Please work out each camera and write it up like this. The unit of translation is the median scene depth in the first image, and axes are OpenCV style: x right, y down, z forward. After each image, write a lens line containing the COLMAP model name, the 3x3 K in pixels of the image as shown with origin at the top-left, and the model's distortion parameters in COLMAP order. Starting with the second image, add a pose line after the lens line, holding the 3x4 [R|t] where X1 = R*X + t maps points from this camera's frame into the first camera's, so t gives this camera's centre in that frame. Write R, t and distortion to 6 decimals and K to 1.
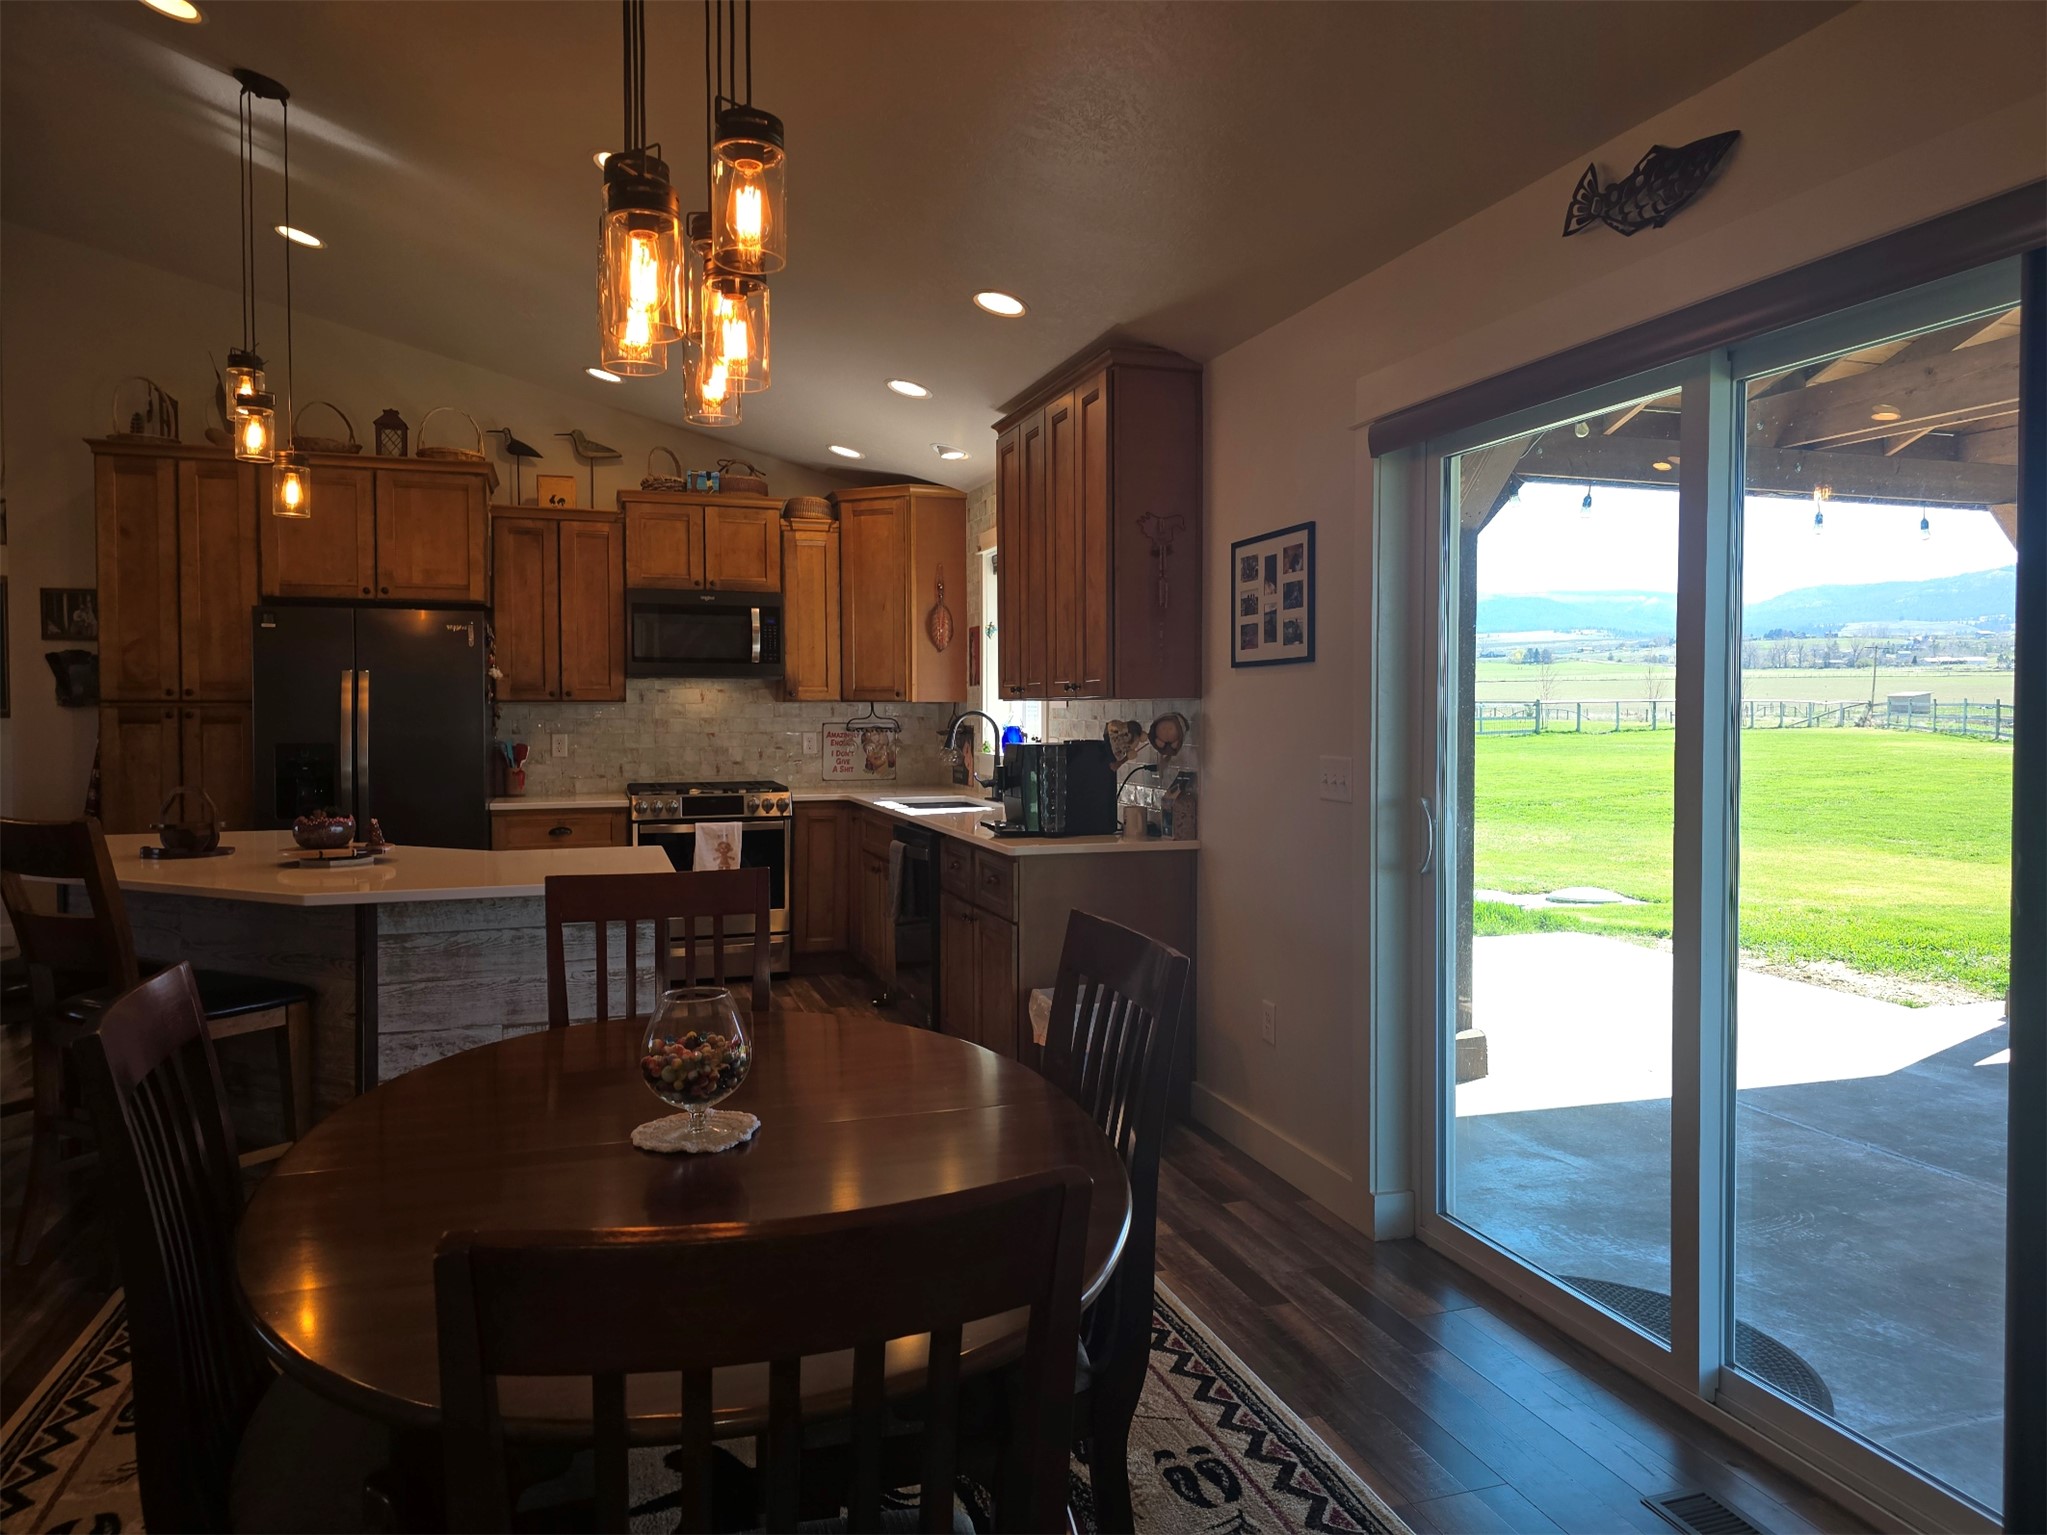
lens RADIAL K [[1356.5, 0, 1058.1], [0, 1356.5, 741.1], [0, 0, 1]] dist [0.042689, -0.047451]
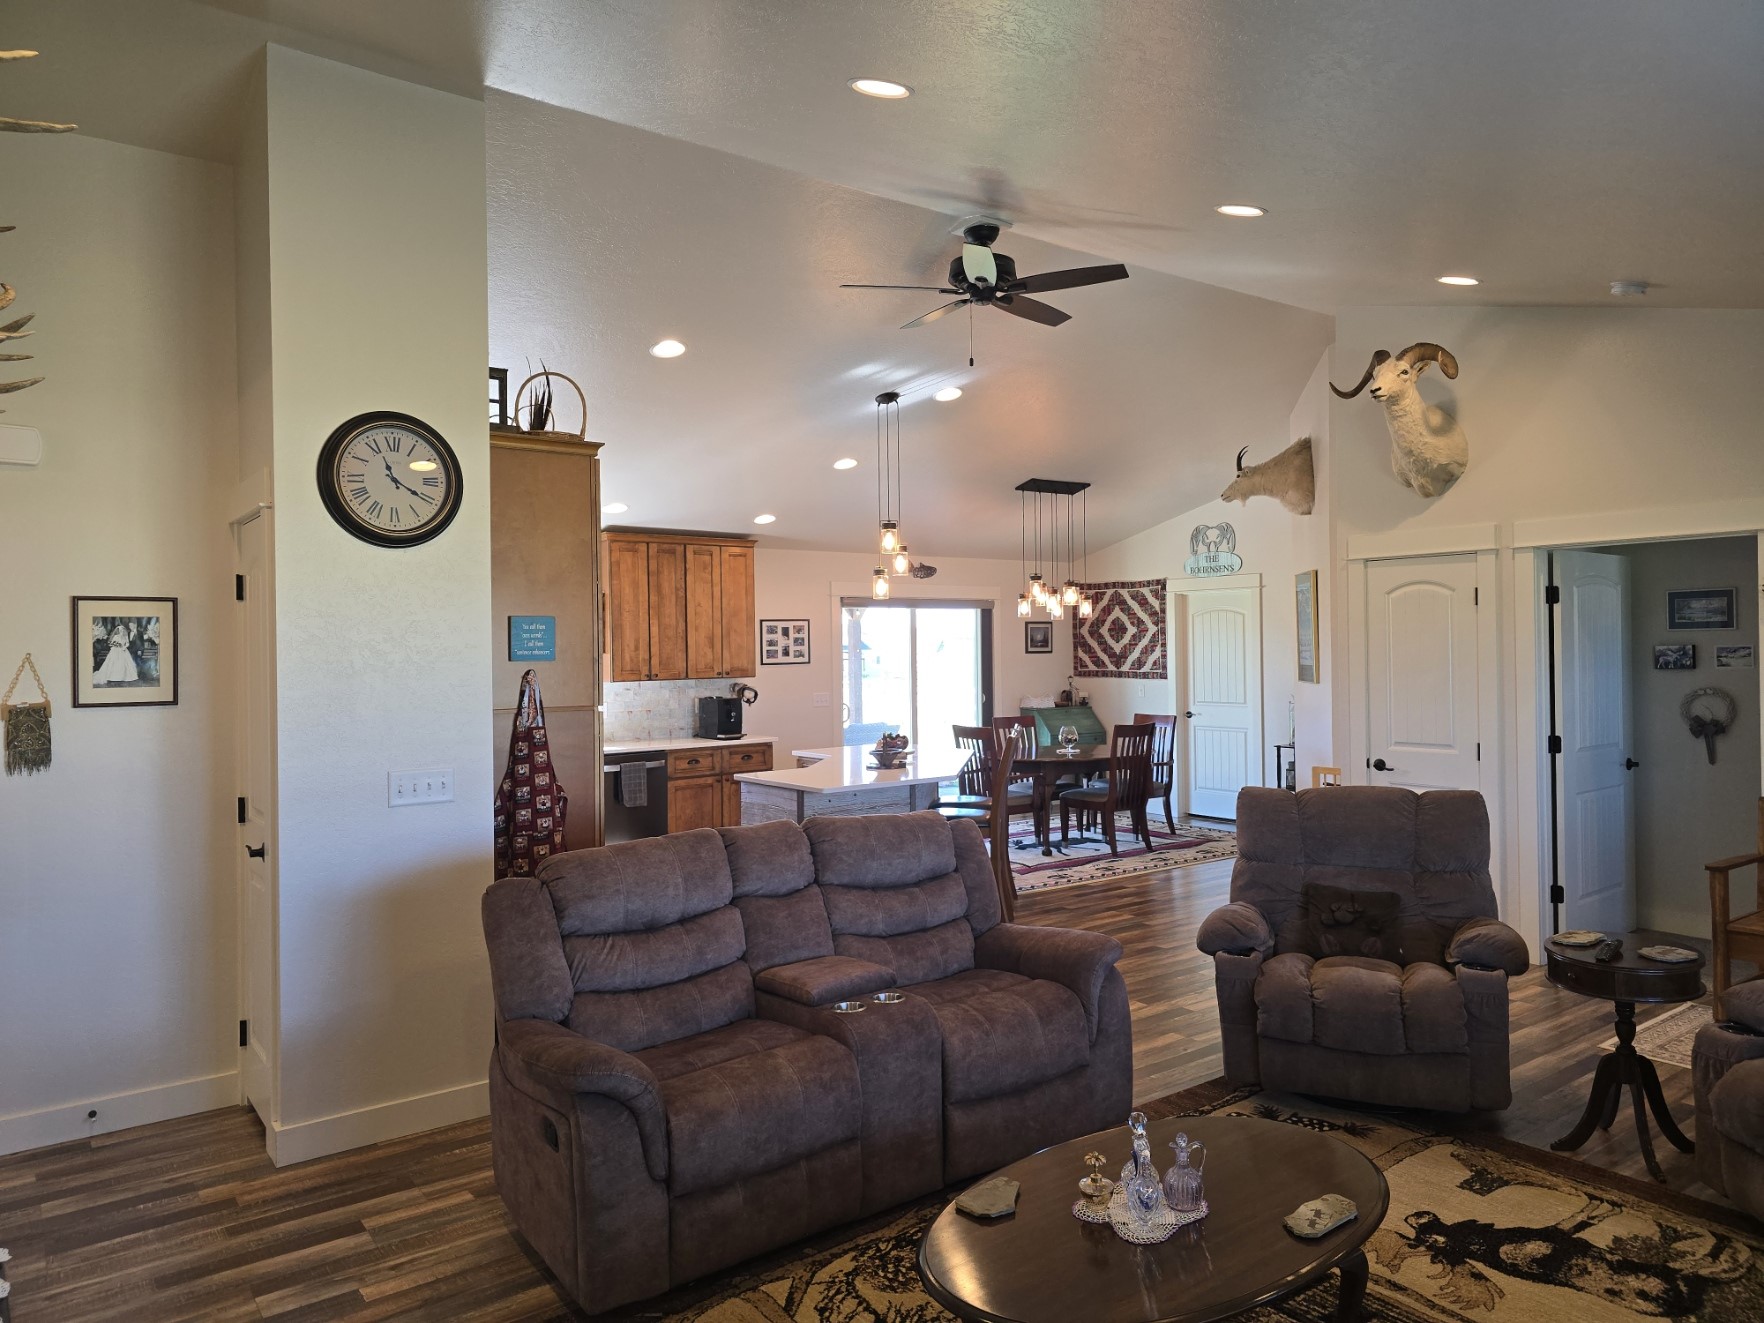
lens RADIAL K [[1158.3, 0, 882.0], [0, 1158.3, 661.5], [0, 0, 1]] dist [0.171286, -0.000050]
pose [[-0.298236, -0.007964, 0.954459, -1.365082], [0.036608, 0.999134, 0.019776, -0.062032], [-0.953790, 0.040839, -0.297686, 0.921748]]
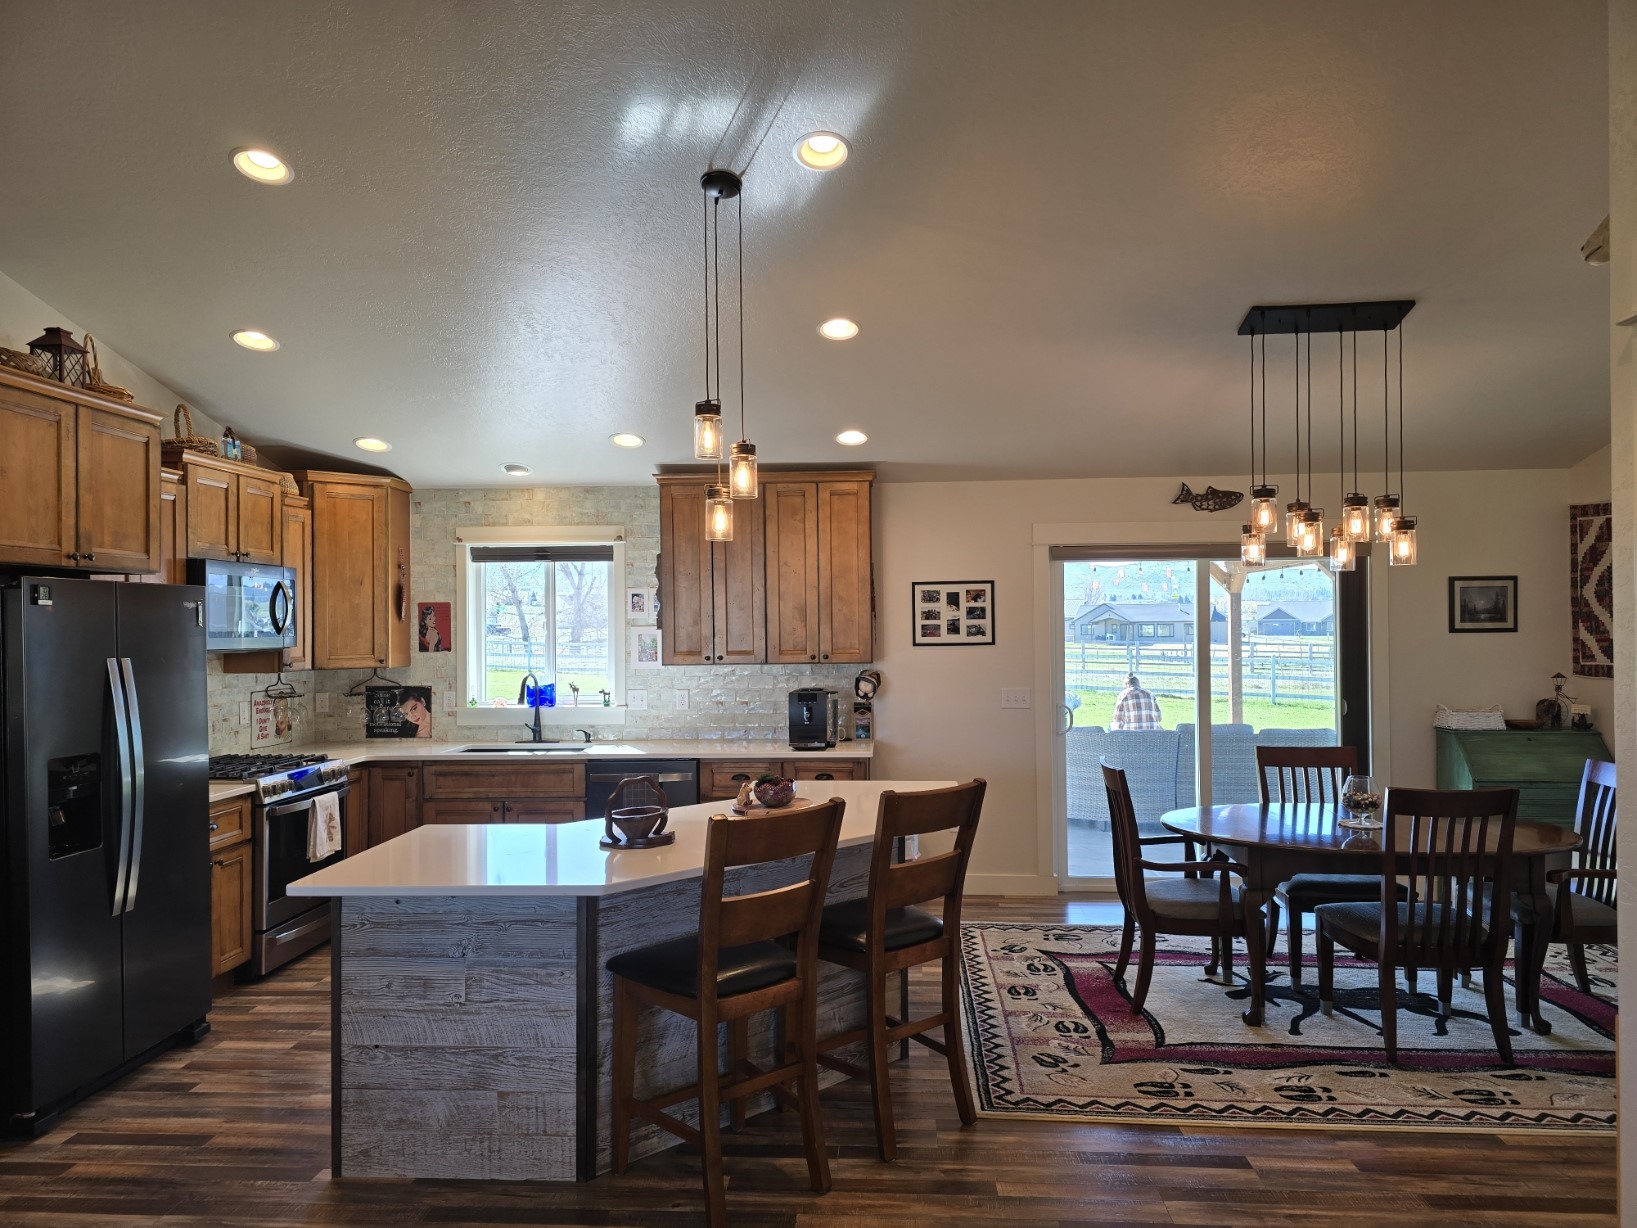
lens RADIAL K [[1086.2, 0, 818.5], [0, 1086.2, 614.0], [0, 0, 1]] dist [0.101210, -0.136011]
pose [[0.389847, 0.006262, 0.920858, -0.853919], [0.032071, 0.999278, -0.020372, -0.045713], [-0.920321, 0.037475, 0.389365, 0.326456]]
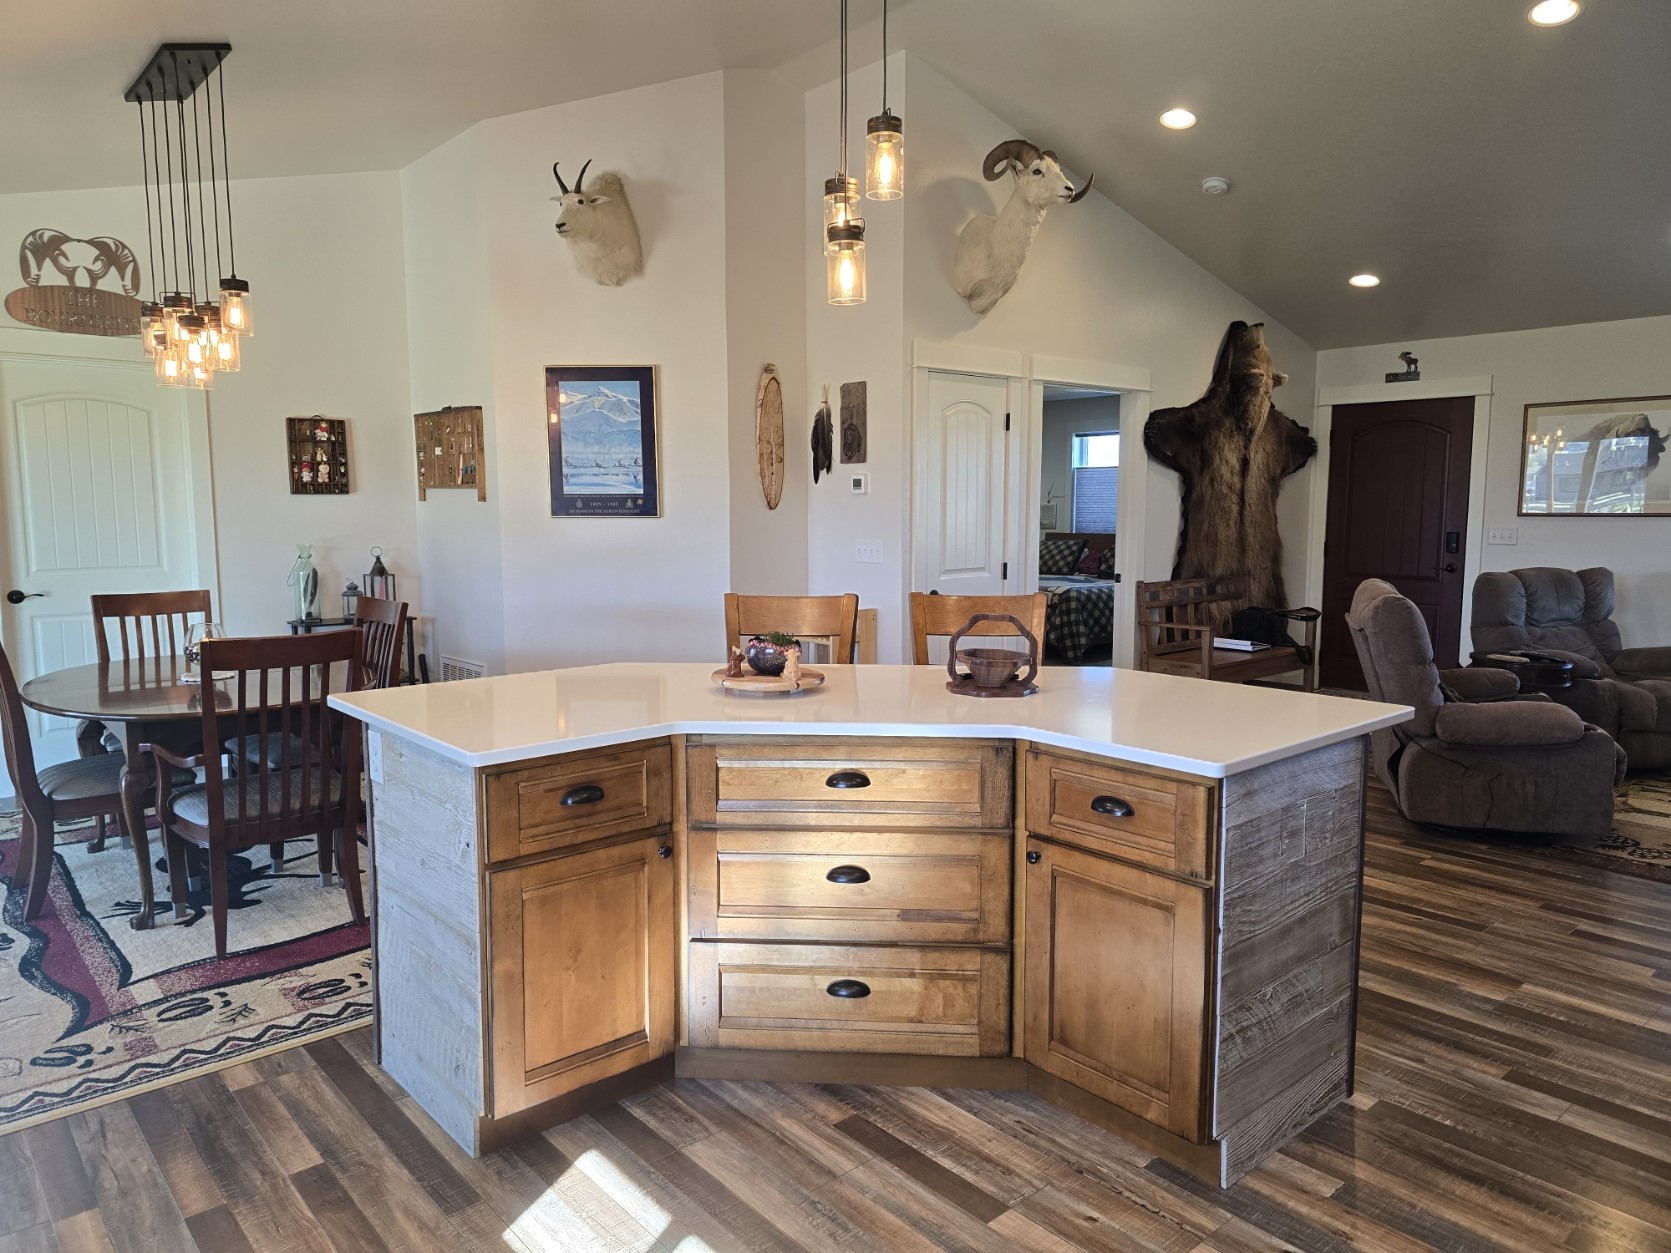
lens RADIAL K [[1120.6, 0, 835.5], [0, 1120.6, 626.5], [0, 0, 1]] dist [0.001079, -0.000760]
pose [[-0.924425, 0.040881, -0.379166, -0.169790], [-0.010662, 0.991079, 0.132852, -0.032964], [0.381215, 0.126854, -0.915742, 0.999085]]
